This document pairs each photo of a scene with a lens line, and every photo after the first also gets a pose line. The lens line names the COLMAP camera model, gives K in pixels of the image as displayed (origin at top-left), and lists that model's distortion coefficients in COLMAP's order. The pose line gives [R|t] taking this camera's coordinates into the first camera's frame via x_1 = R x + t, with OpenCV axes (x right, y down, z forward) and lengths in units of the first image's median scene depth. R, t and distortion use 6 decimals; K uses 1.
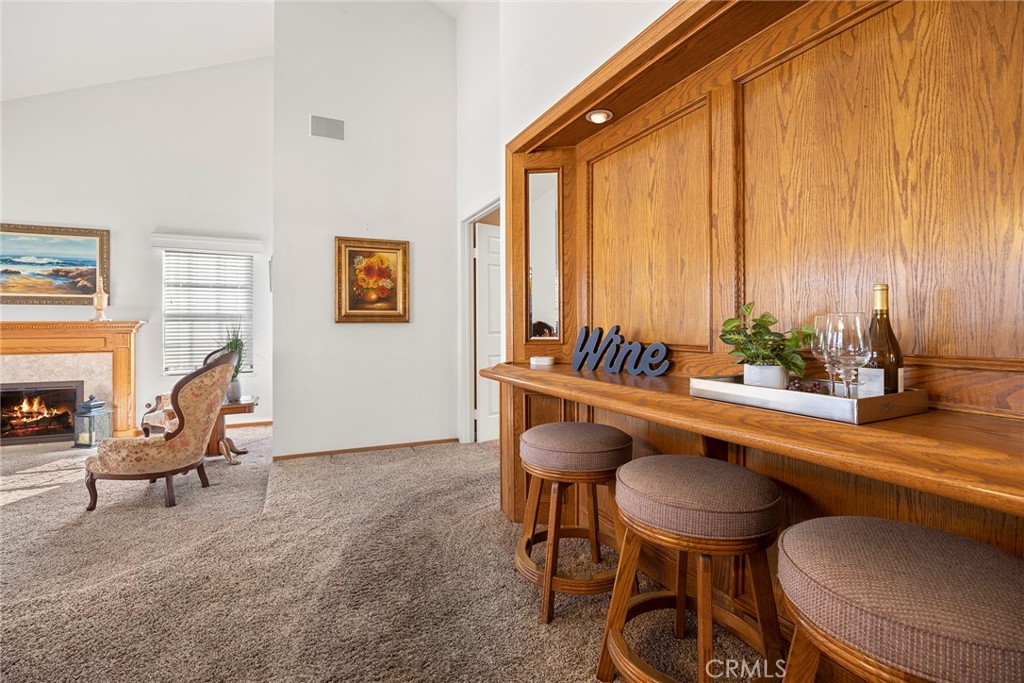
lens RADIAL K [[471.1, 0, 511.7], [0, 471.1, 322.7], [0, 0, 1]] dist [-0.000921, -0.000038]
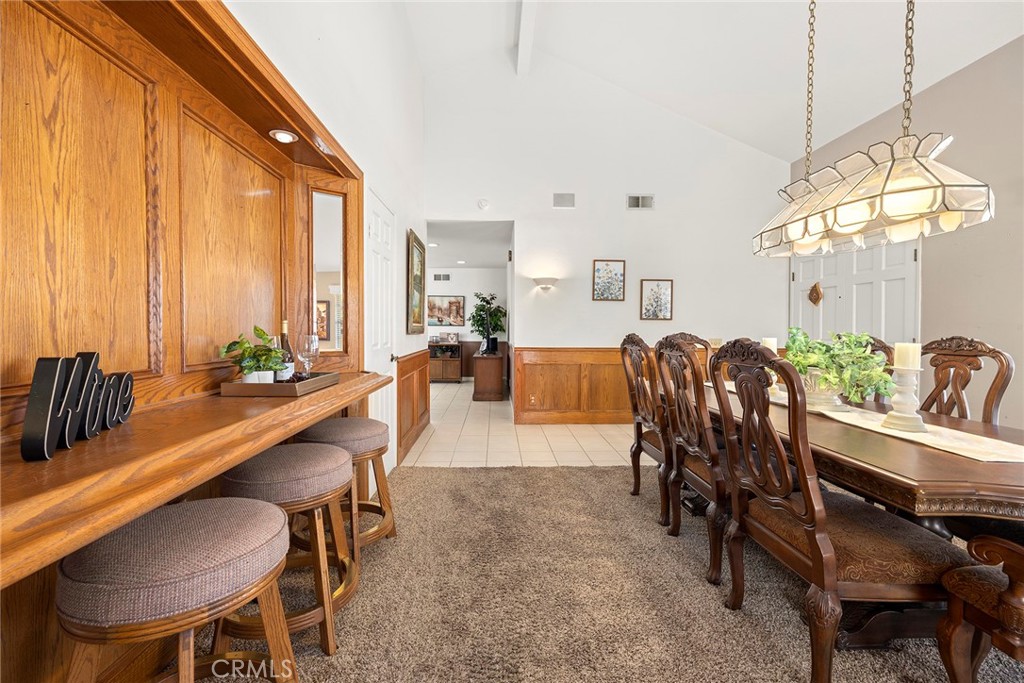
lens RADIAL K [[441.8, 0, 508.4], [0, 441.8, 336.8], [0, 0, 1]] dist [0.012362, -0.000249]
pose [[-0.915333, -0.005653, 0.402659, -0.474155], [-0.002442, 0.999961, 0.008486, -0.018104], [-0.402691, 0.006784, -0.915311, 1.361958]]
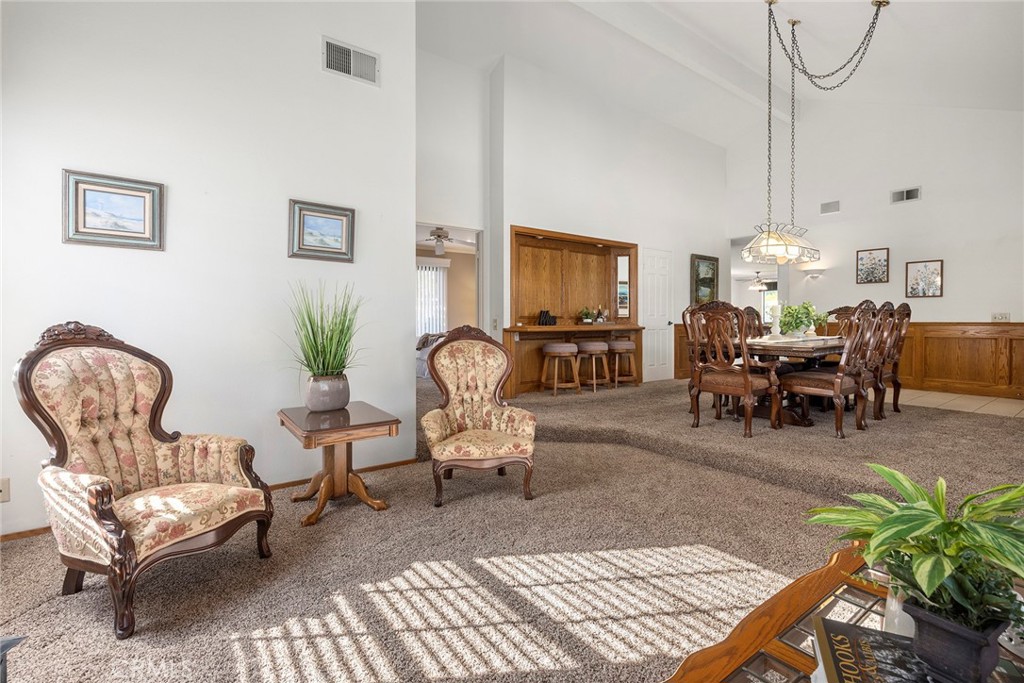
lens RADIAL K [[471.1, 0, 511.7], [0, 471.1, 322.7], [0, 0, 1]] dist [-0.000921, -0.000038]
pose [[-0.194940, -0.000435, 0.980815, -3.040659], [-0.004368, 0.999990, -0.000425, 0.097884], [-0.980805, -0.004367, -0.194940, 1.971926]]
